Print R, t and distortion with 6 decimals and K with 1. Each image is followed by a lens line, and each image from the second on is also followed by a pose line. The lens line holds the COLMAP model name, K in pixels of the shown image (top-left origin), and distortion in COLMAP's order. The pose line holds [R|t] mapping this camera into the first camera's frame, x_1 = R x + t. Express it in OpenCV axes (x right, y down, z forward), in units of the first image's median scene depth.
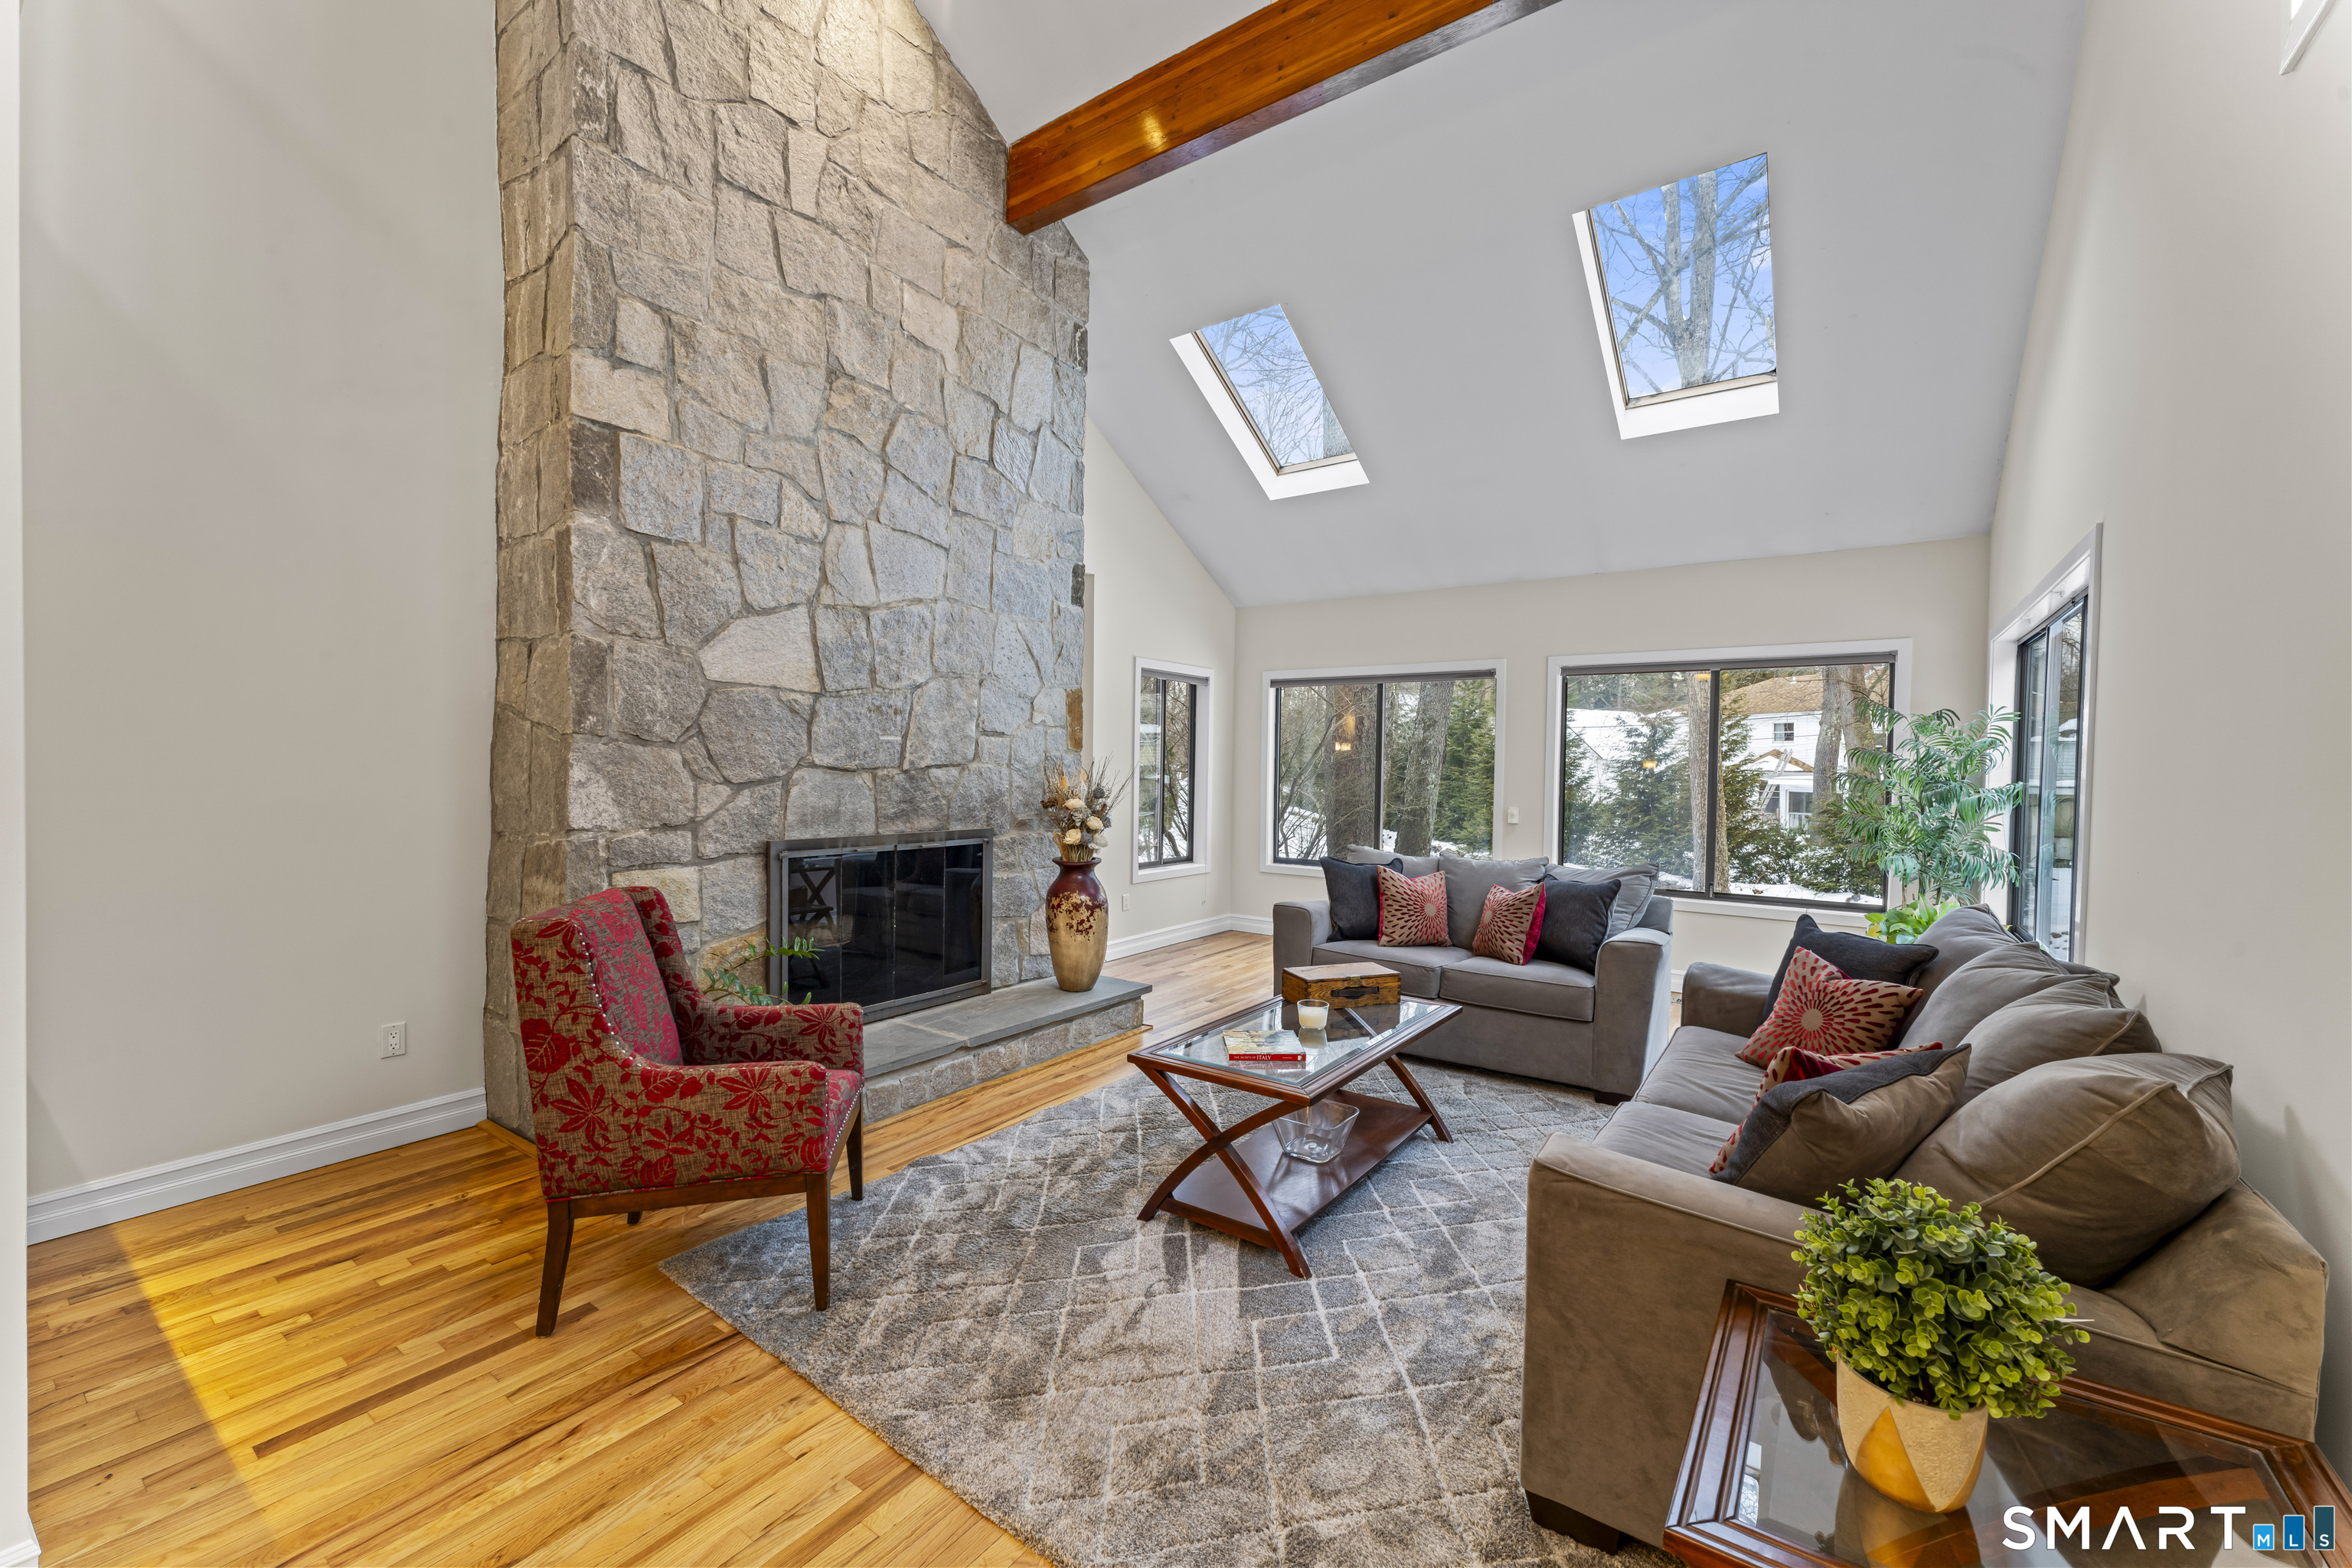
lens RADIAL K [[941.8, 0, 1174.8], [0, 941.8, 790.3], [0, 0, 1]] dist [0.001044, 0.000030]
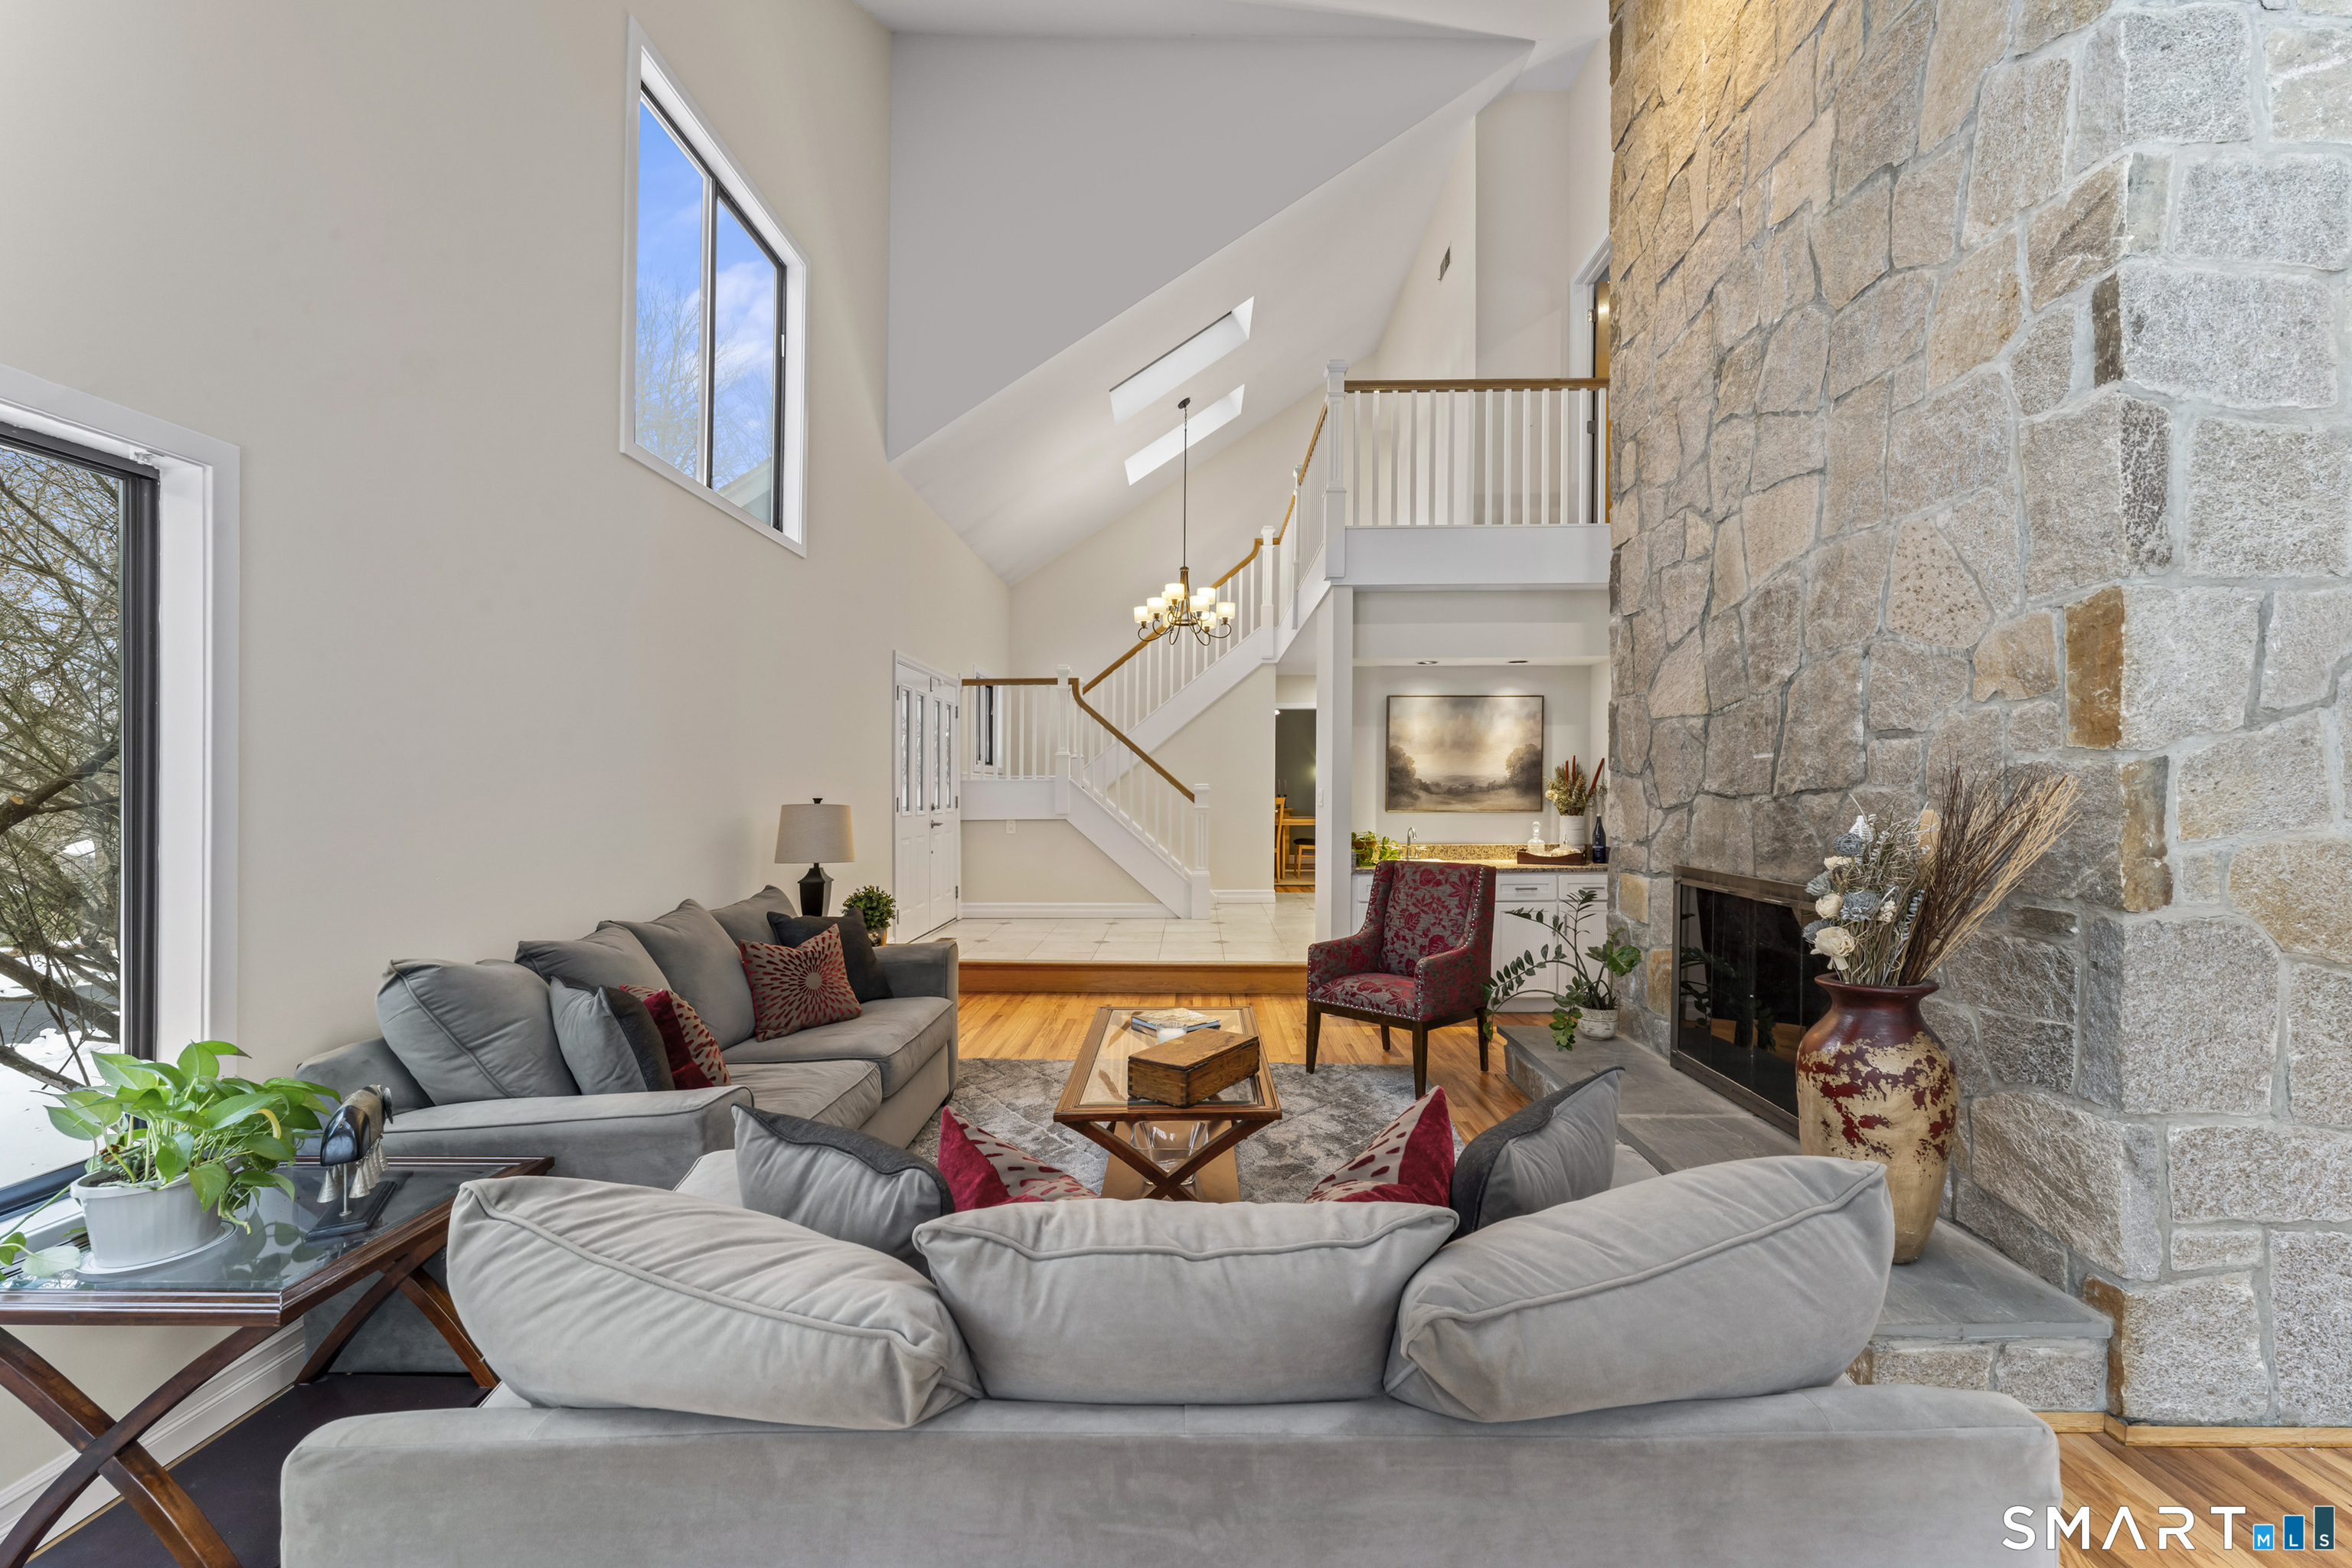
lens RADIAL K [[941.8, 0, 1177.1], [0, 941.8, 791.0], [0, 0, 1]] dist [0.001044, 0.000030]
pose [[-0.811134, -0.023461, -0.584390, 0.540017], [-0.037941, 0.999201, 0.012549, -0.017292], [0.583629, 0.032351, -0.811376, 1.326508]]
